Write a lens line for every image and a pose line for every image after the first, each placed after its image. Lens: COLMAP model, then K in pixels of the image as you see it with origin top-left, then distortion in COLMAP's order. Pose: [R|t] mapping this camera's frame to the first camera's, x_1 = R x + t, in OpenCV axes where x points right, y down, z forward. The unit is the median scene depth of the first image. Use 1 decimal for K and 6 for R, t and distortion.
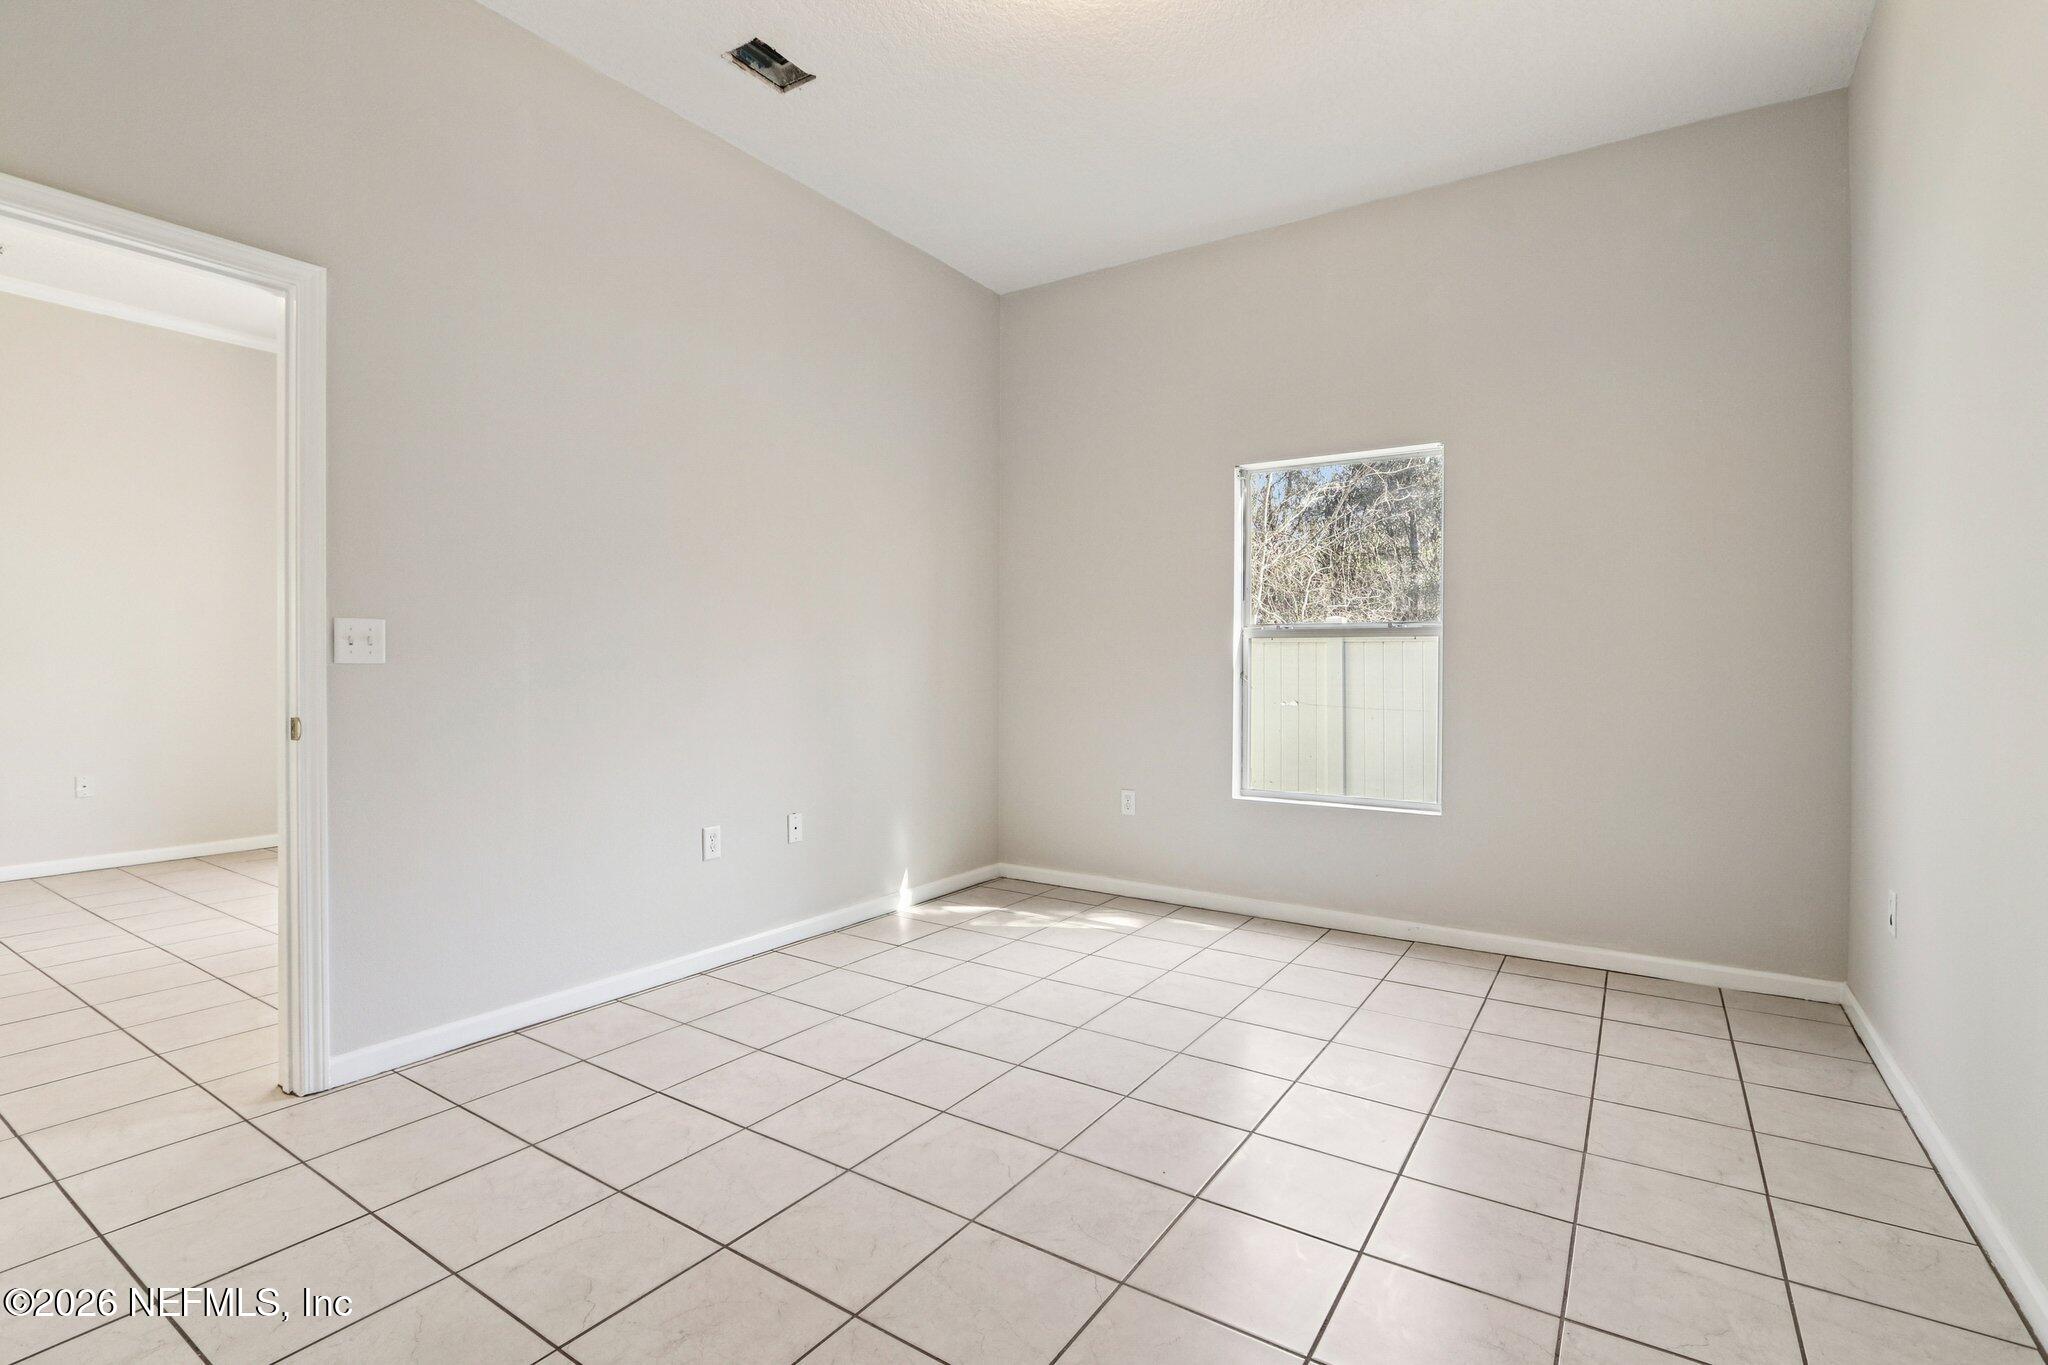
lens RADIAL K [[952.6, 0, 1009.1], [0, 952.6, 684.6], [0, 0, 1]] dist [-0.025745, 0.005692]
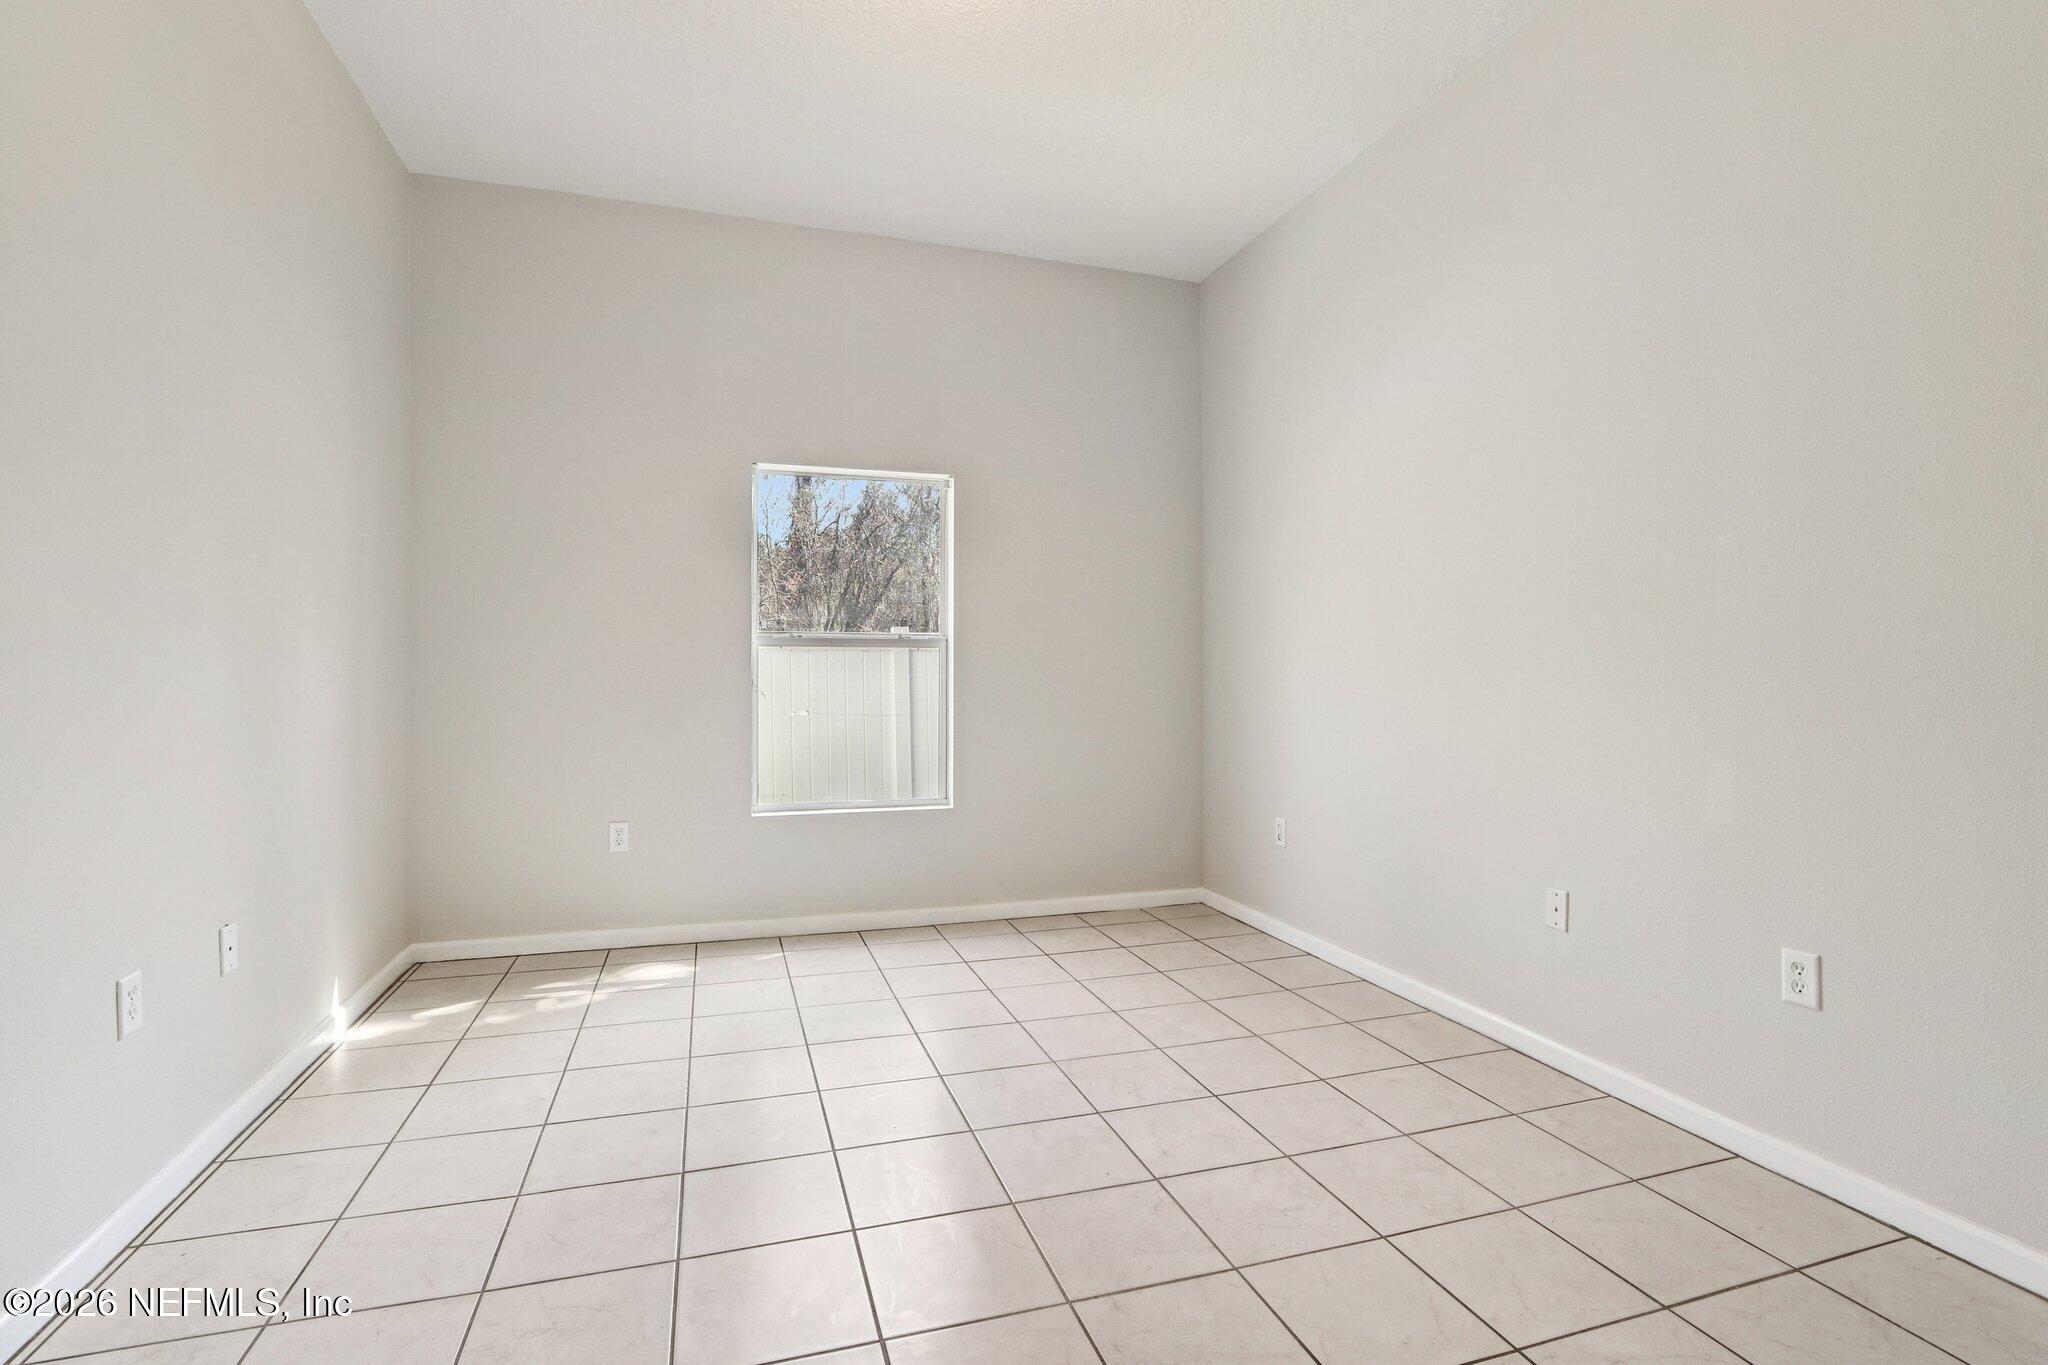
lens RADIAL K [[952.6, 0, 983.2], [0, 952.6, 703.3], [0, 0, 1]] dist [-0.025745, 0.005692]
pose [[0.615907, -0.023747, 0.787461, -0.397031], [0.014593, 0.999718, 0.018734, -0.006890], [-0.787684, -0.000047, 0.616080, 0.267614]]
